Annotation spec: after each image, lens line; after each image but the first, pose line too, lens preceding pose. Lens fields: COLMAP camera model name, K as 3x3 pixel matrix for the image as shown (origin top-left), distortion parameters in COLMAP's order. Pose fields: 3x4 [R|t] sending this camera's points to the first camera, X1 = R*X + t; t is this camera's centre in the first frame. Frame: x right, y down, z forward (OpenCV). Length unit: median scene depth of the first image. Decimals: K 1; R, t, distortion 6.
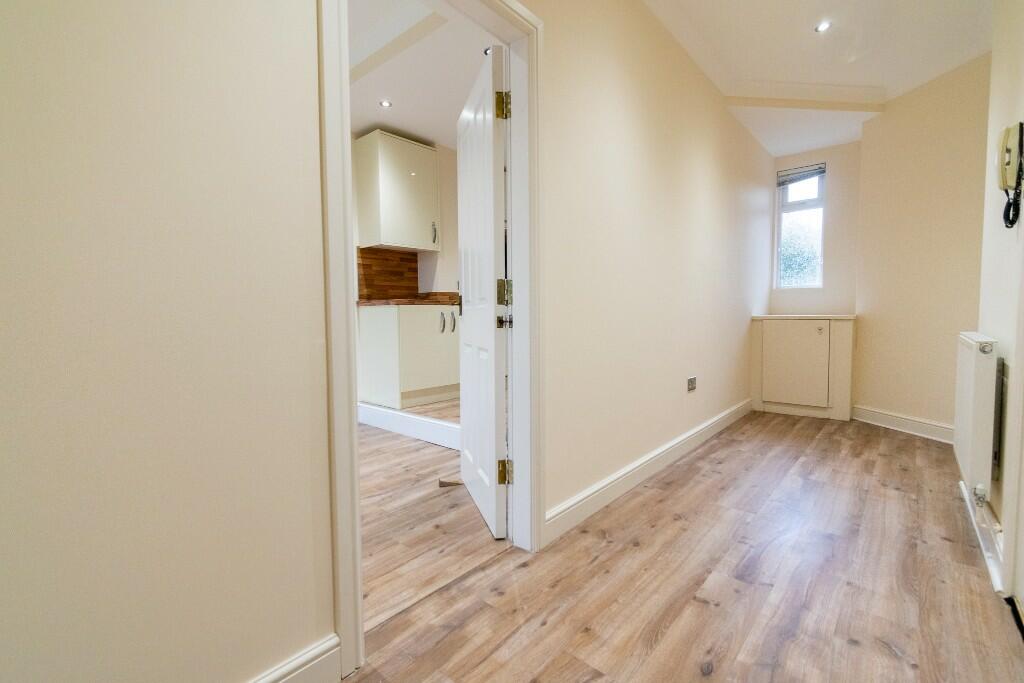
lens RADIAL K [[452.3, 0, 512.4], [0, 452.3, 337.6], [0, 0, 1]] dist [0.003414, -0.001006]
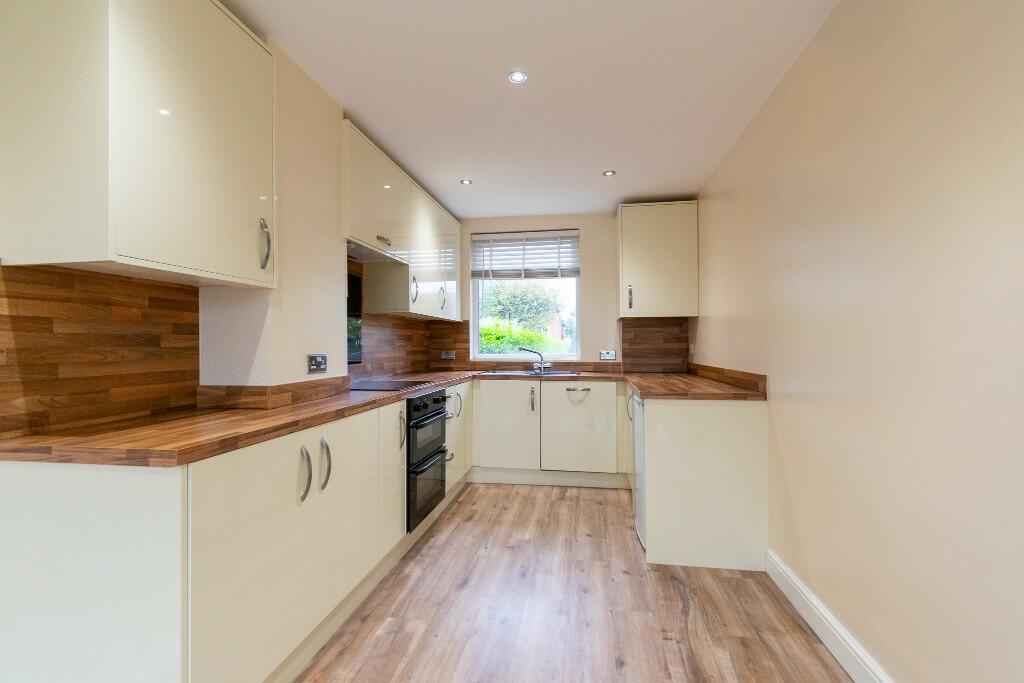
lens RADIAL K [[452.3, 0, 512.4], [0, 452.3, 337.6], [0, 0, 1]] dist [0.003414, -0.001006]
pose [[0.847923, 0.009730, 0.530030, -0.196975], [0.029091, 0.997471, -0.064850, -0.113303], [-0.529320, 0.070407, 0.845496, 0.536017]]
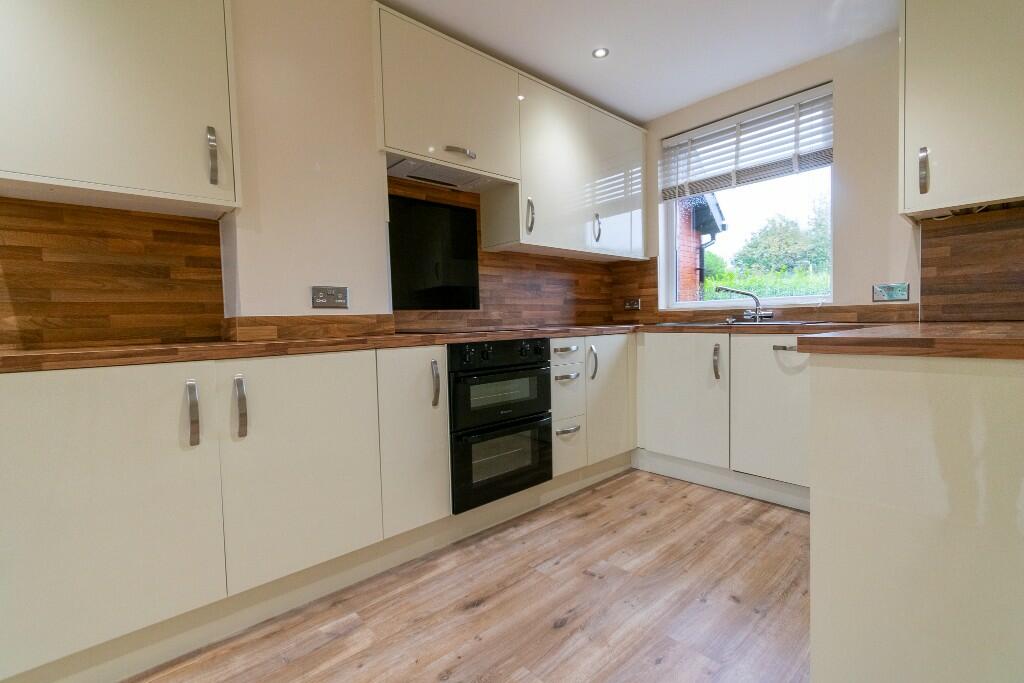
lens RADIAL K [[452.3, 0, 512.4], [0, 452.3, 337.6], [0, 0, 1]] dist [0.003414, -0.001006]
pose [[0.993531, -0.015383, -0.112512, 0.103958], [0.013747, 0.999788, -0.015303, -0.075964], [0.112723, 0.013657, 0.993533, 0.661262]]
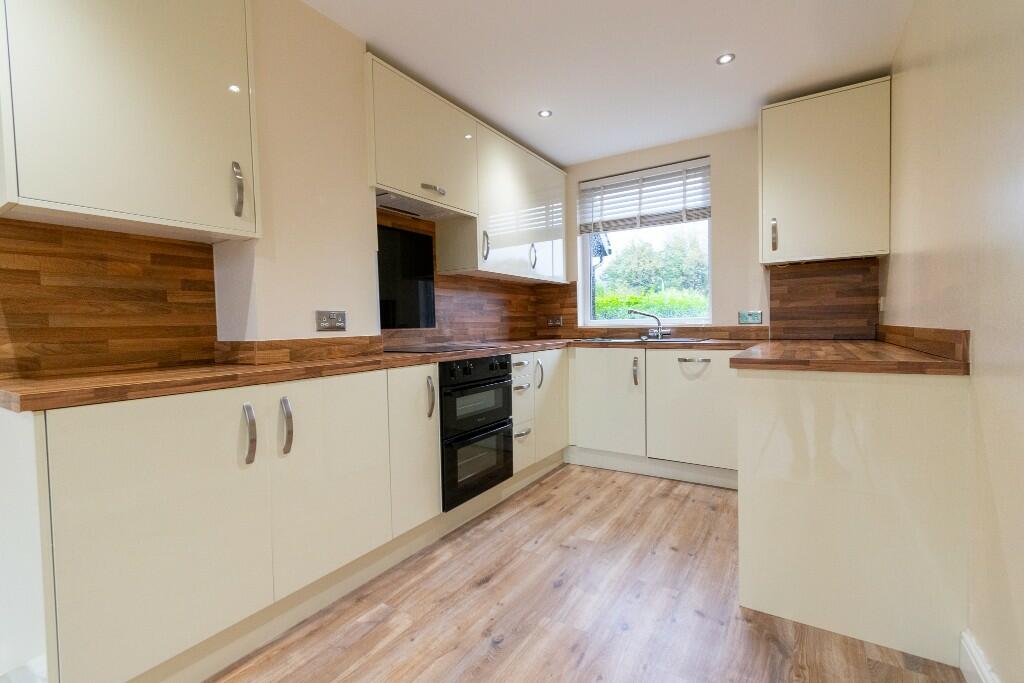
lens RADIAL K [[452.3, 0, 512.4], [0, 452.3, 337.6], [0, 0, 1]] dist [0.003414, -0.001006]
pose [[0.987773, -0.019837, 0.154633, -0.004704], [0.024109, 0.999376, -0.025799, -0.089731], [-0.154025, 0.029211, 0.987635, 0.582591]]
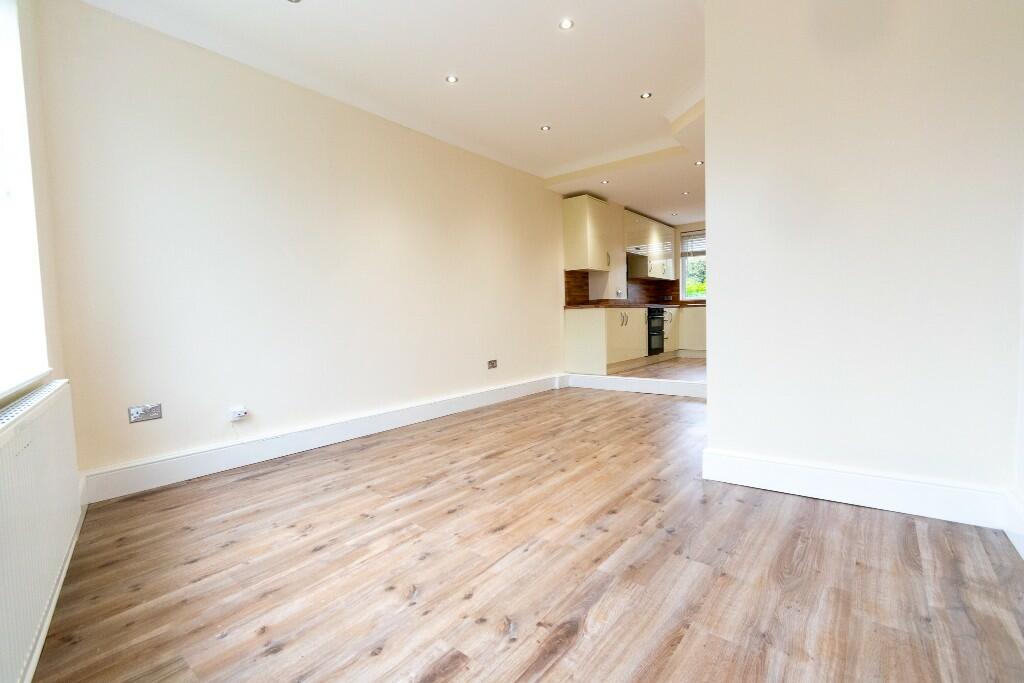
lens RADIAL K [[452.3, 0, 512.4], [0, 452.3, 337.6], [0, 0, 1]] dist [0.003414, -0.001006]
pose [[0.998434, -0.021274, 0.051739, -0.564495], [0.021780, 0.999720, -0.009229, 0.032382], [-0.051529, 0.010341, 0.998618, -0.462309]]
